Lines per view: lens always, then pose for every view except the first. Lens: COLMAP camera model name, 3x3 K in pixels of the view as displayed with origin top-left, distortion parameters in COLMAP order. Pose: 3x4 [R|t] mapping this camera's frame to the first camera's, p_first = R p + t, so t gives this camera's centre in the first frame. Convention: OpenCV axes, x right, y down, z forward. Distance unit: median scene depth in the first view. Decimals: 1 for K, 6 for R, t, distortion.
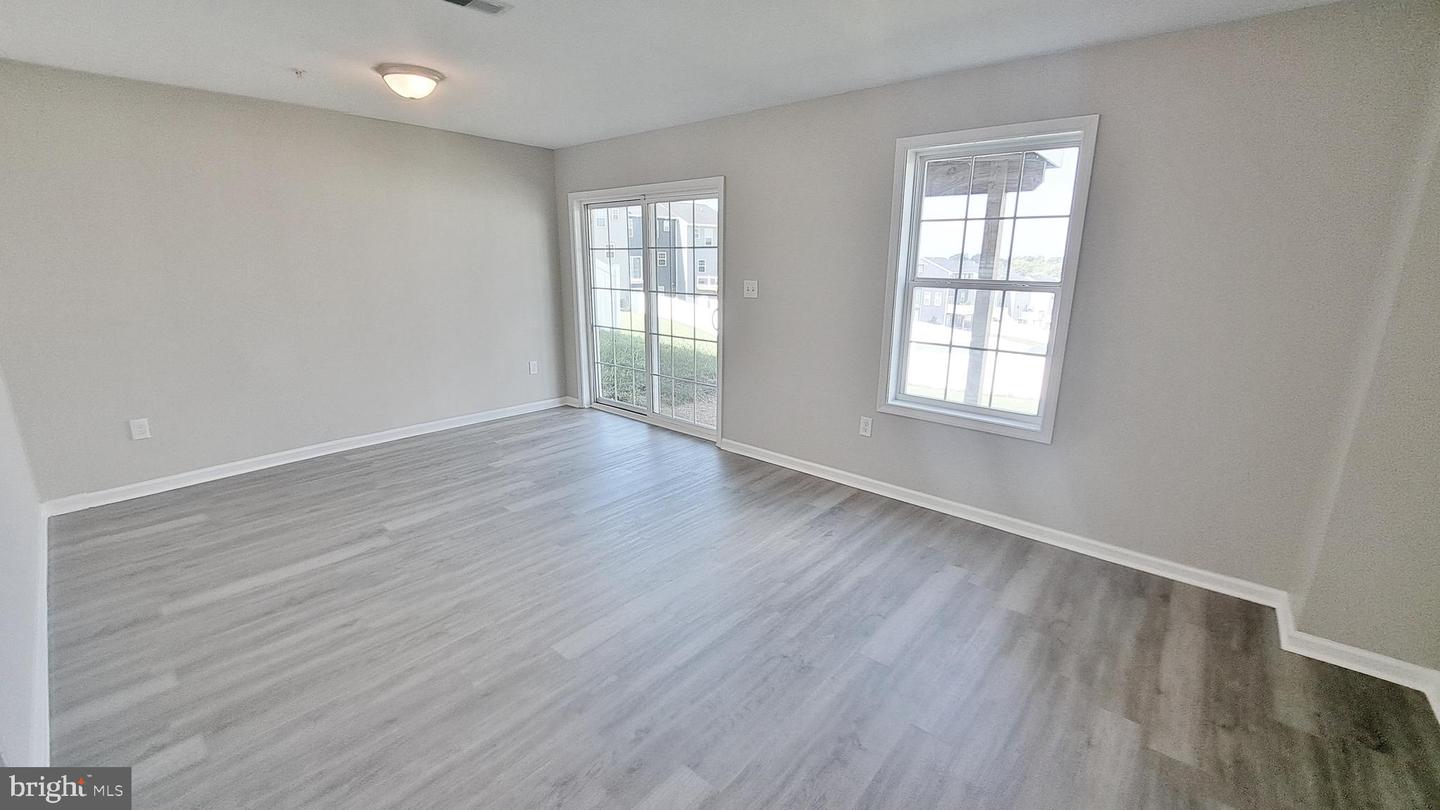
lens RADIAL K [[571.9, 0, 727.4], [0, 571.9, 400.1], [0, 0, 1]] dist [-0.020523, -0.000425]
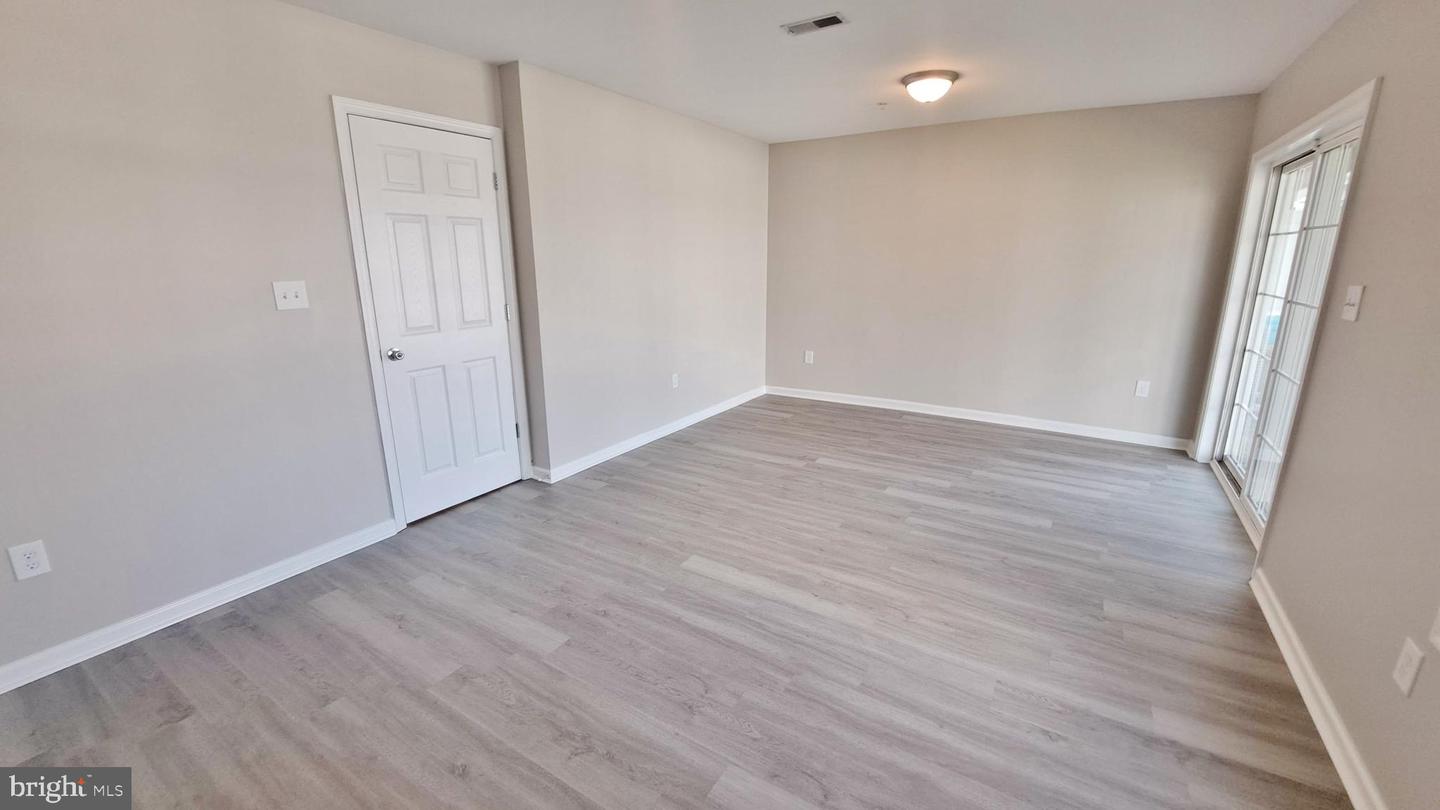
lens RADIAL K [[571.9, 0, 727.4], [0, 571.9, 400.1], [0, 0, 1]] dist [-0.020523, -0.000425]
pose [[0.148398, 0.233038, -0.961078, 0.549769], [-0.232435, 0.952833, 0.195149, -0.102545], [0.961224, 0.194429, 0.195565, 0.499697]]
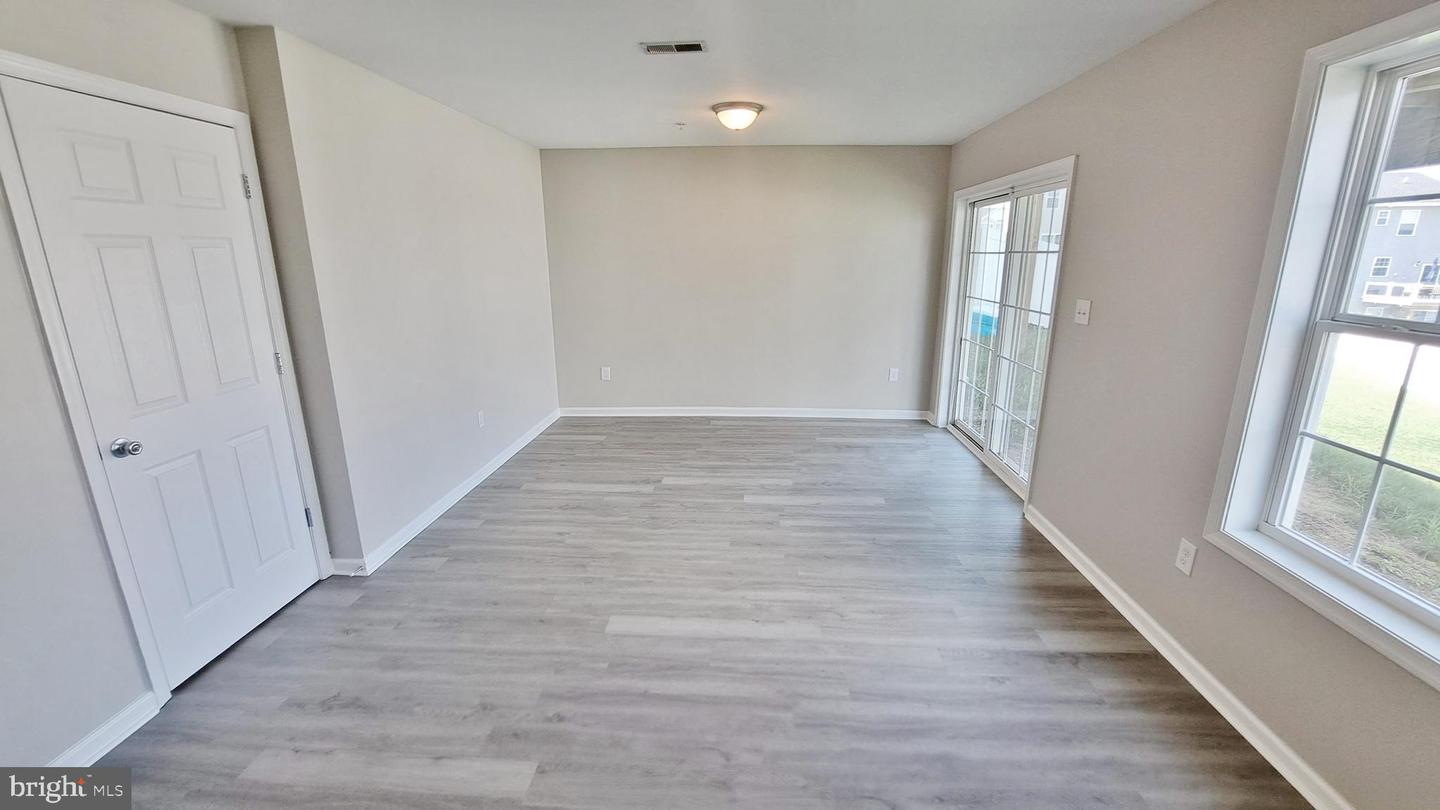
lens RADIAL K [[571.9, 0, 727.4], [0, 571.9, 400.1], [0, 0, 1]] dist [-0.020523, -0.000425]
pose [[0.607516, 0.185331, -0.772384, 0.417001], [-0.180463, 0.979175, 0.093007, -0.090422], [0.773535, 0.082883, 0.628310, 0.281252]]
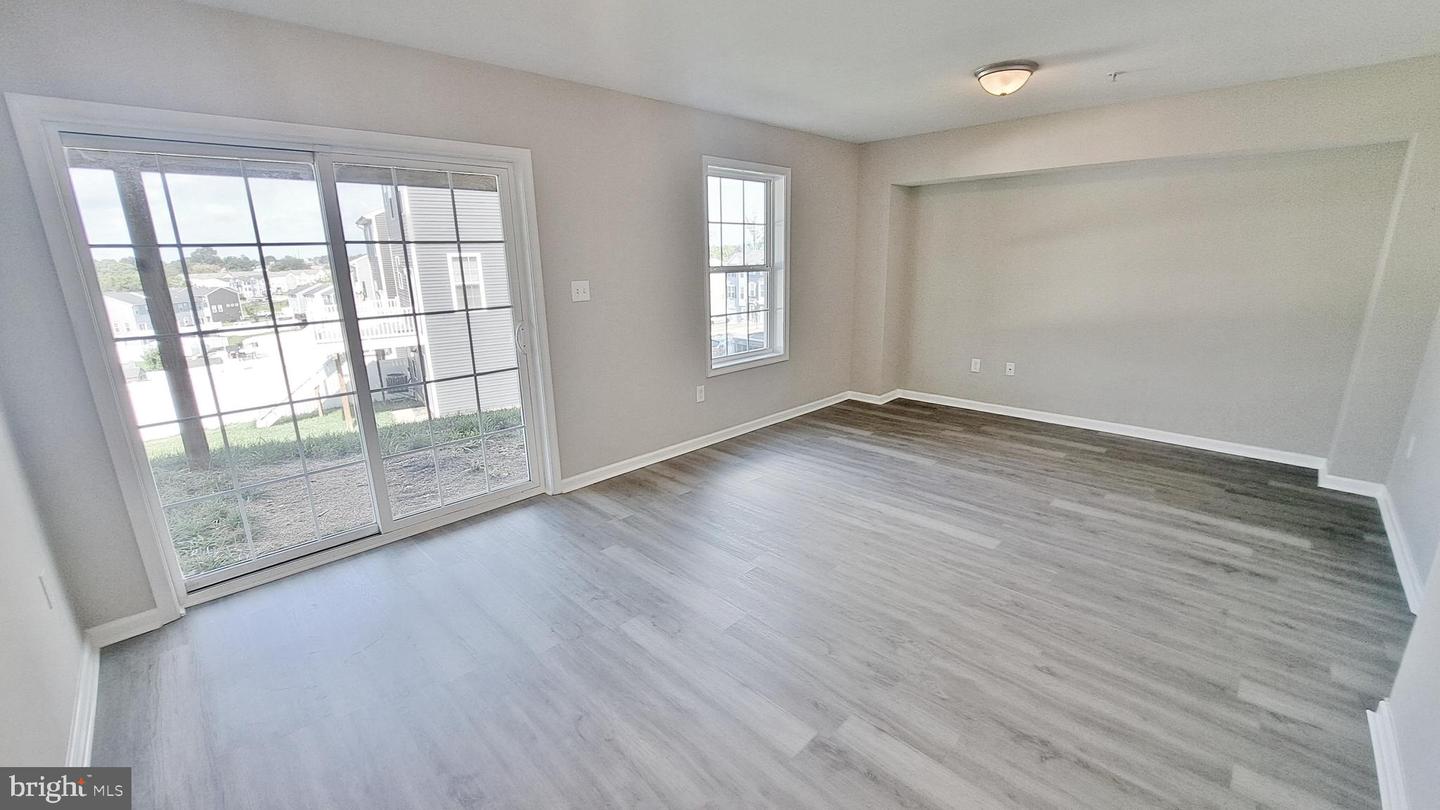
lens RADIAL K [[571.9, 0, 727.4], [0, 571.9, 400.1], [0, 0, 1]] dist [-0.020523, -0.000425]
pose [[0.074081, -0.259616, 0.962866, -1.002823], [0.255511, 0.938231, 0.233316, -0.227825], [-0.963964, 0.228739, 0.135840, 0.878086]]
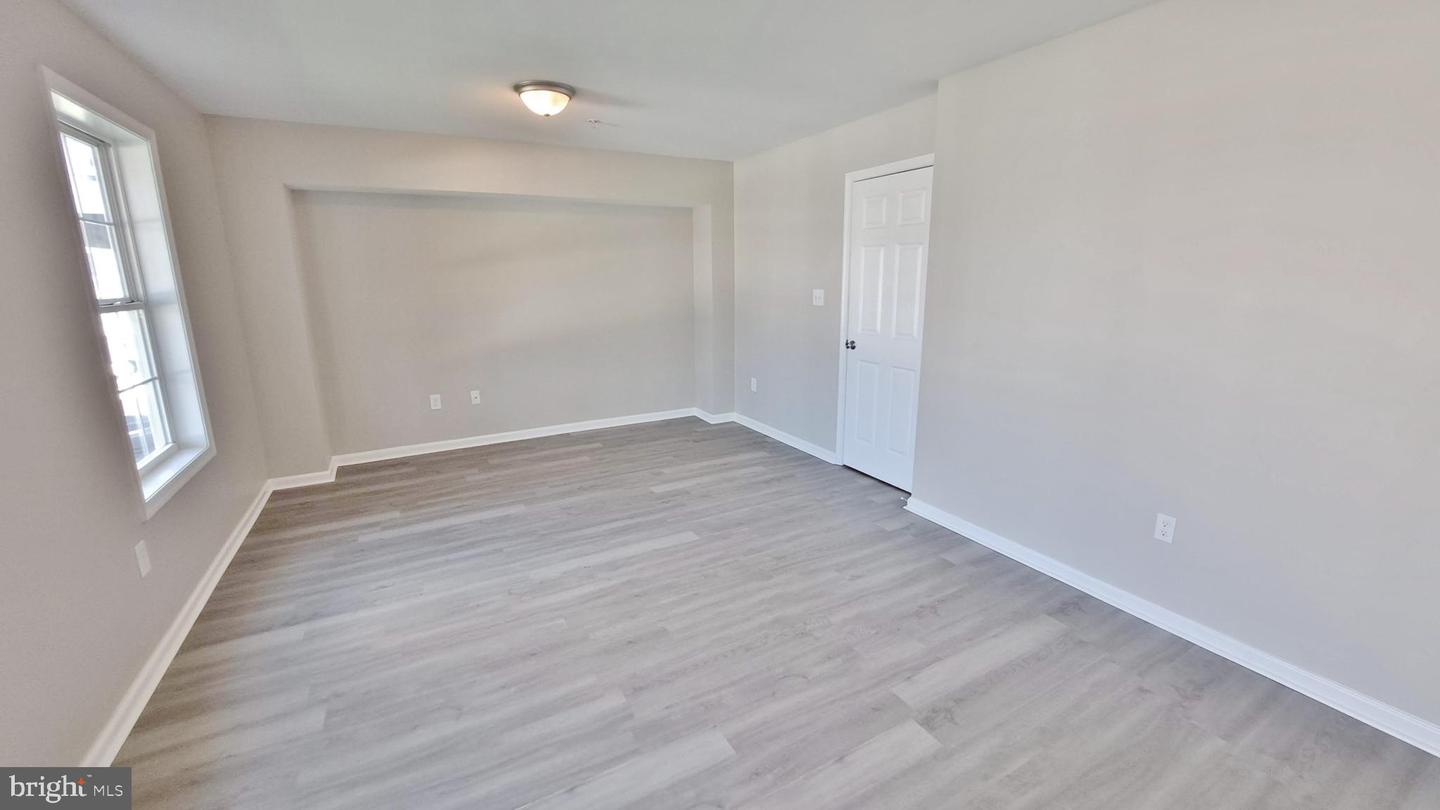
lens RADIAL K [[571.9, 0, 727.4], [0, 571.9, 400.1], [0, 0, 1]] dist [-0.020523, -0.000425]
pose [[-0.936718, -0.079057, 0.341040, -0.554237], [0.081949, 0.897585, 0.433157, -0.329915], [-0.340357, 0.433694, -0.834306, 1.338483]]
